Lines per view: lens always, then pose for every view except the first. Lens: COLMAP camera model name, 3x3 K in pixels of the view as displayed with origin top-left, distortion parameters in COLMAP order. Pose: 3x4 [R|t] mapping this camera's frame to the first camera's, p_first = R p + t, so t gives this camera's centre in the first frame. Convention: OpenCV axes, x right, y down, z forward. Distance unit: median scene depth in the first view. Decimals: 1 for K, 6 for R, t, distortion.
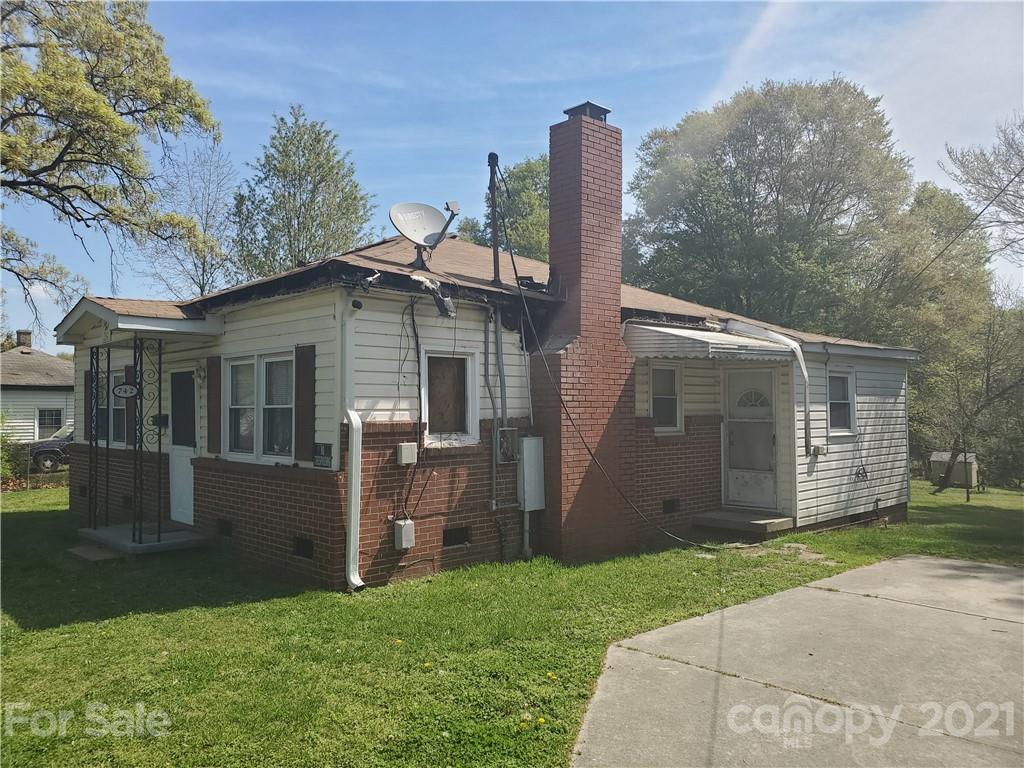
lens RADIAL K [[773.2, 0, 502.3], [0, 773.2, 382.8], [0, 0, 1]] dist [0.024910, -0.049087]
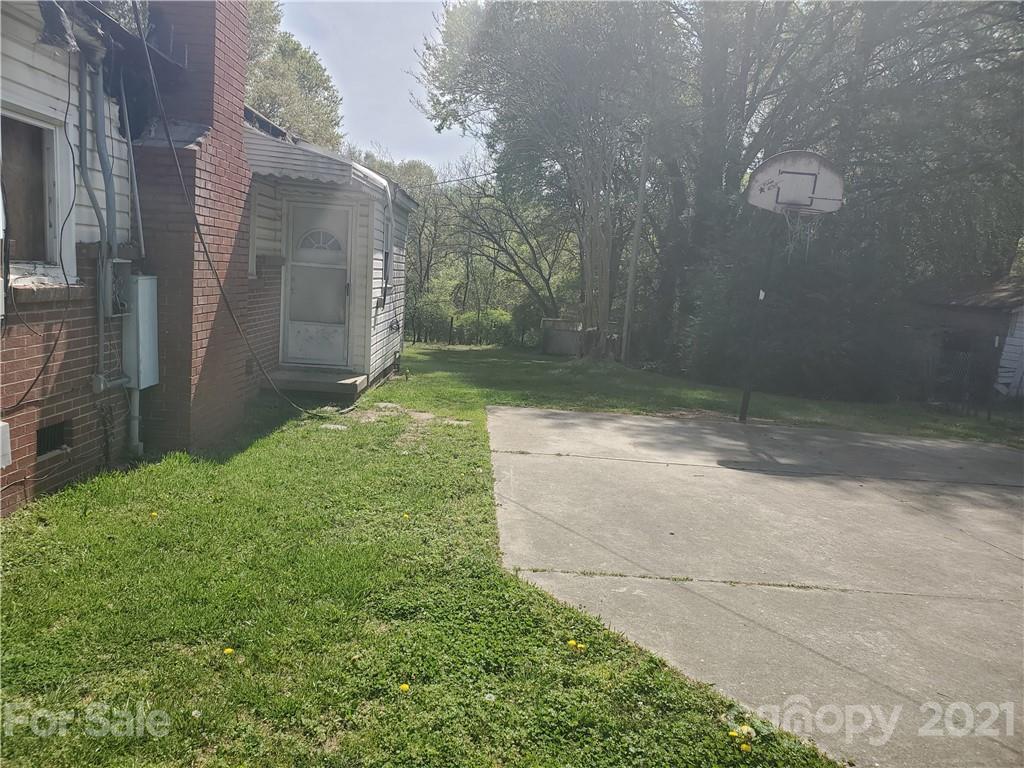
lens RADIAL K [[773.2, 0, 498.8], [0, 773.2, 403.7], [0, 0, 1]] dist [0.024910, -0.049087]
pose [[0.691151, -0.072918, 0.719022, -0.239597], [-0.089992, 0.978471, 0.185733, 0.028415], [-0.717085, -0.193076, 0.669709, 0.337954]]
